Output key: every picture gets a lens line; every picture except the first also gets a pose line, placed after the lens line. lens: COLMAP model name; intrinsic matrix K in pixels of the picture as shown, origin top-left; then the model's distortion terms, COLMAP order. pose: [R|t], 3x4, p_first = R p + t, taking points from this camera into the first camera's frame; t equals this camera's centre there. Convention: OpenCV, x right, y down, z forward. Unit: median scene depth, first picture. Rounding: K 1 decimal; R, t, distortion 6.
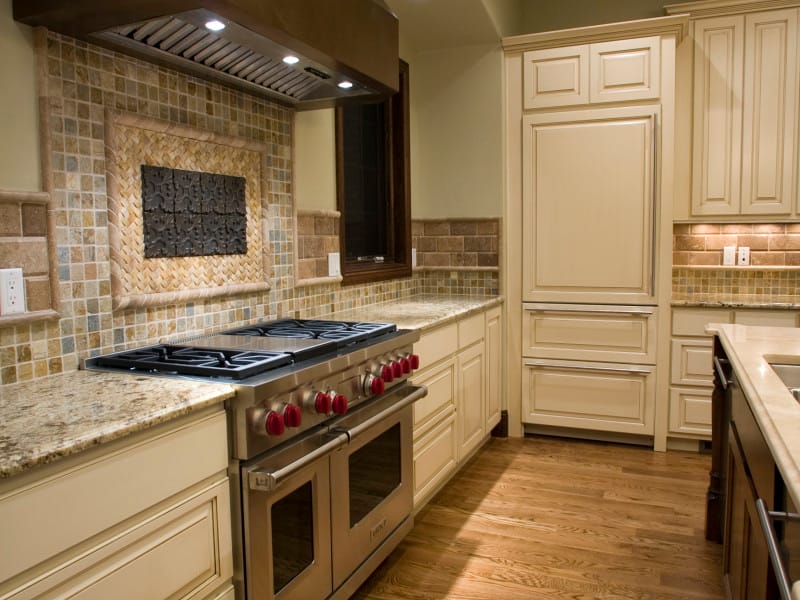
lens RADIAL K [[669.0, 0, 399.8], [0, 669.0, 310.2], [0, 0, 1]] dist [-0.164785, 0.101835]
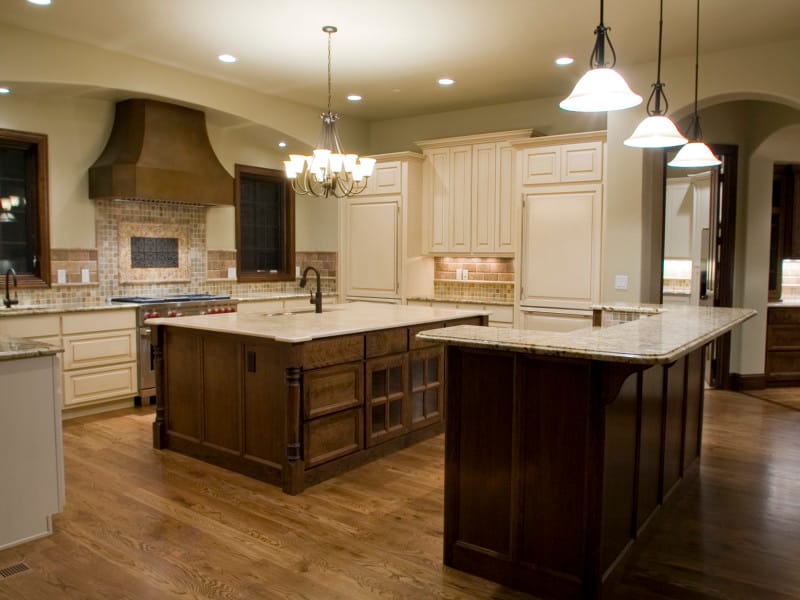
lens RADIAL K [[669.0, 0, 399.8], [0, 669.0, 310.2], [0, 0, 1]] dist [-0.164785, 0.101835]
pose [[0.980721, 0.041459, -0.190967, 1.136585], [-0.045827, 0.998778, -0.018514, 0.092407], [0.189966, 0.026908, 0.981422, -1.381851]]
